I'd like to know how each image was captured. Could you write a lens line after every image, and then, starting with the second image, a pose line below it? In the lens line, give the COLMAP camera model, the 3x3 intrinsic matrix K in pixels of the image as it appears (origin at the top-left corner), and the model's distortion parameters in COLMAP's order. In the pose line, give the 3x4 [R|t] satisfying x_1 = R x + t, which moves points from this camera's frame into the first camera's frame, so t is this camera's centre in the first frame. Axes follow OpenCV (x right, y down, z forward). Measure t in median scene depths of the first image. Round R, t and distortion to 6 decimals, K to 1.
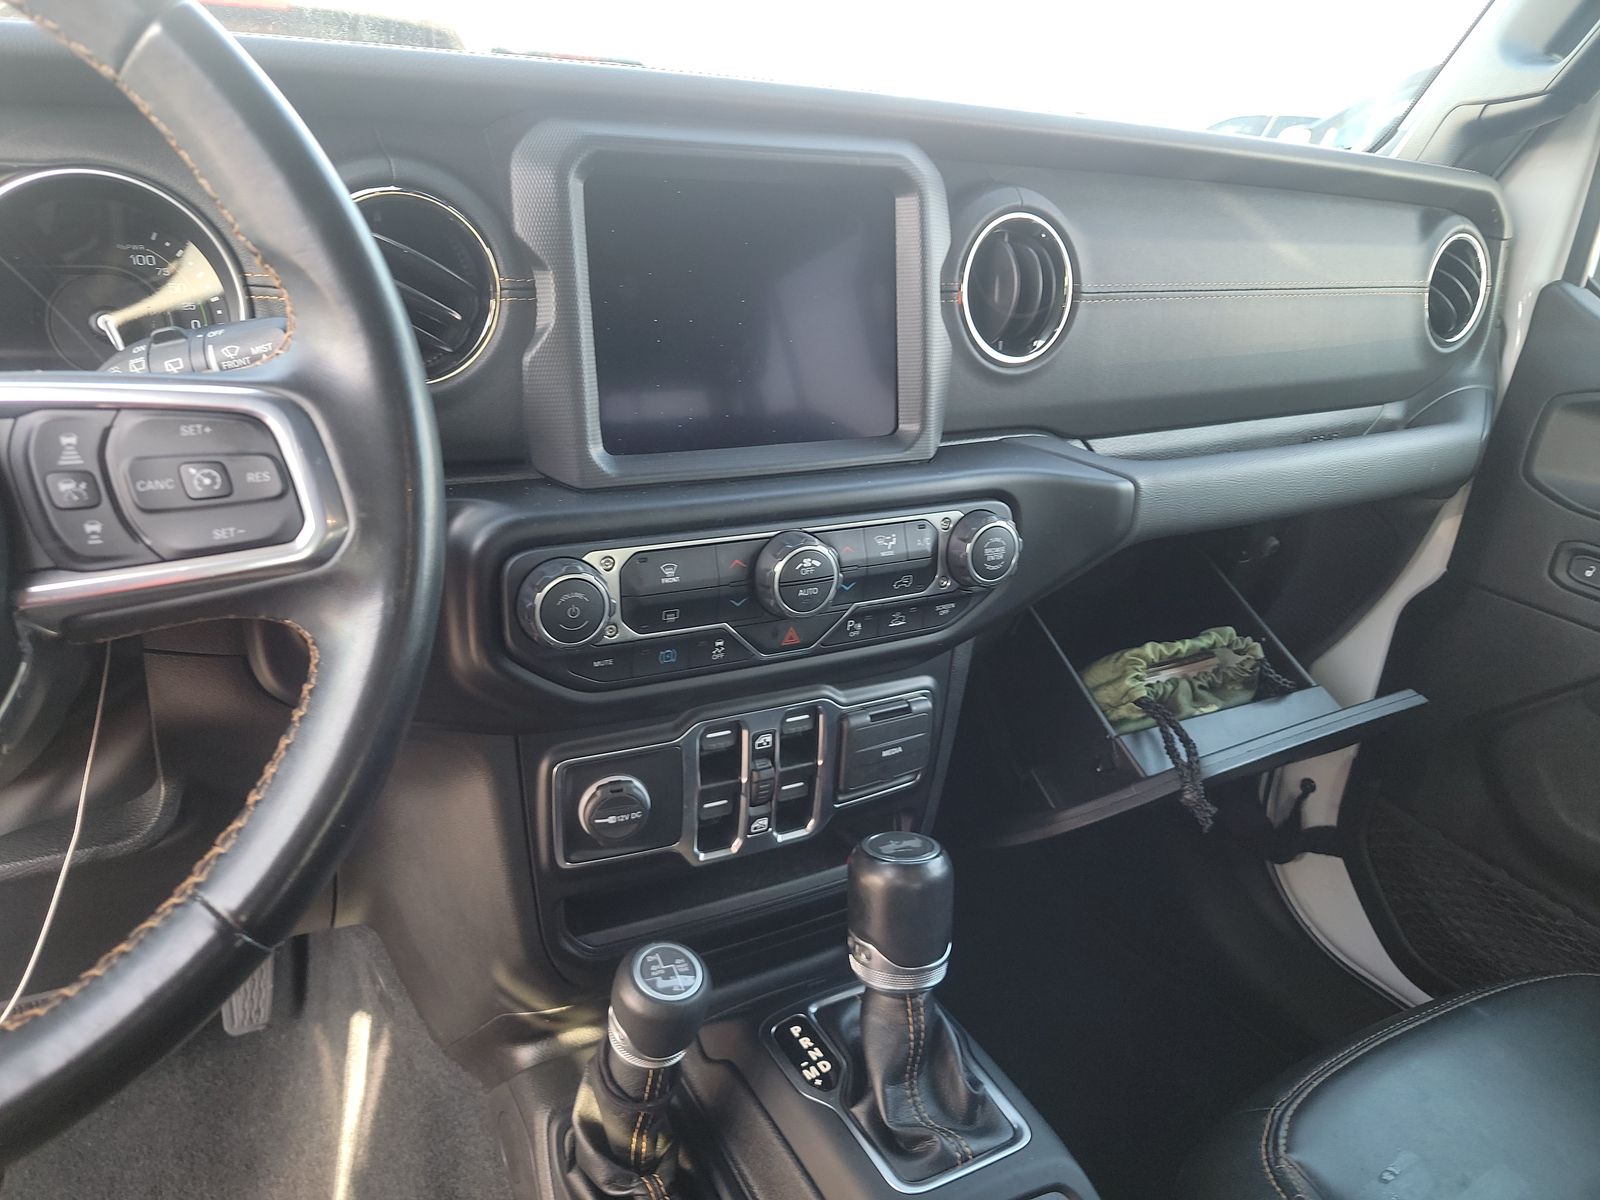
lens RADIAL K [[1114.8, 0, 797.8], [0, 1114.8, 618.0], [0, 0, 1]] dist [0.009095, -0.002413]
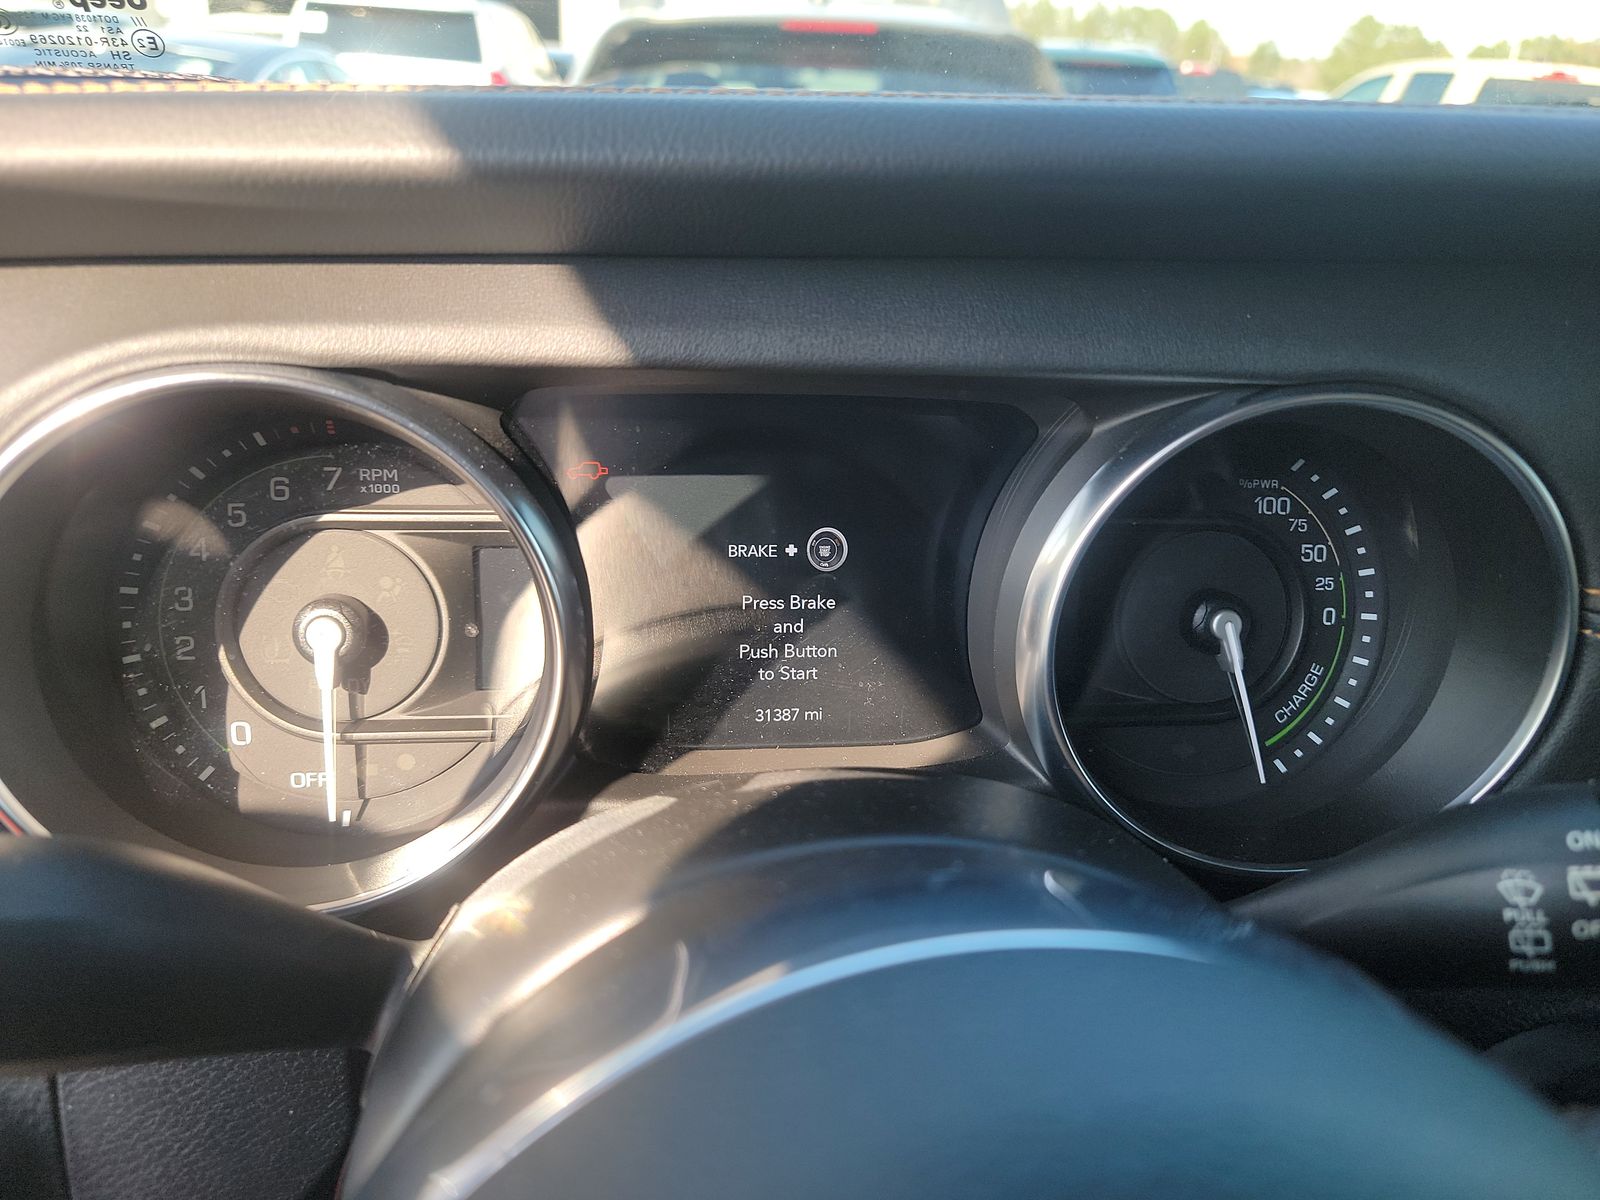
lens RADIAL K [[1092.3, 0, 800.0], [0, 1092.3, 600.0], [0, 0, 1]] dist [0.006502, -0.032558]
pose [[0.914269, 0.122539, -0.386130, -0.476411], [-0.130534, 0.991428, 0.005558, -0.198750], [0.383501, 0.045322, 0.922428, 0.323491]]
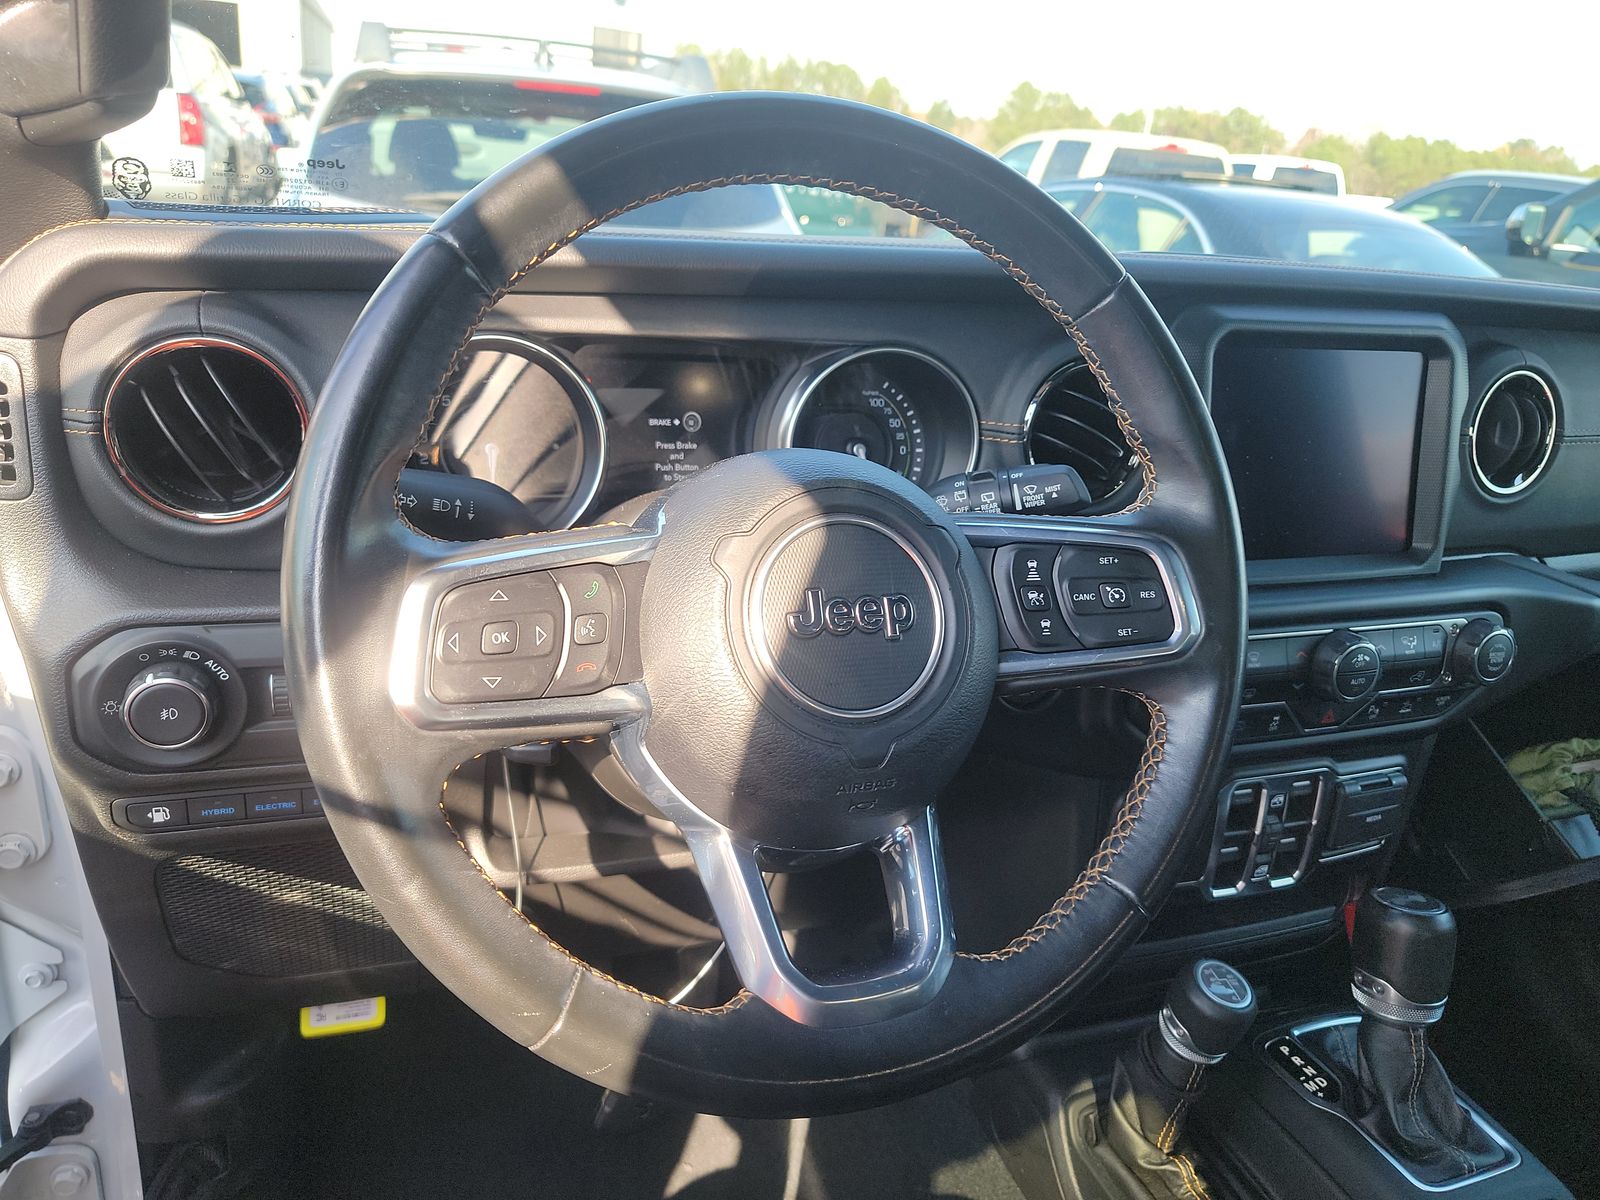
lens RADIAL K [[1092.3, 0, 800.0], [0, 1092.3, 600.0], [0, 0, 1]] dist [0.006502, -0.032558]
pose [[0.986372, 0.062724, -0.152103, -0.375805], [-0.070904, 0.996281, -0.048961, -0.009502], [0.148466, 0.059078, 0.987151, -0.244804]]
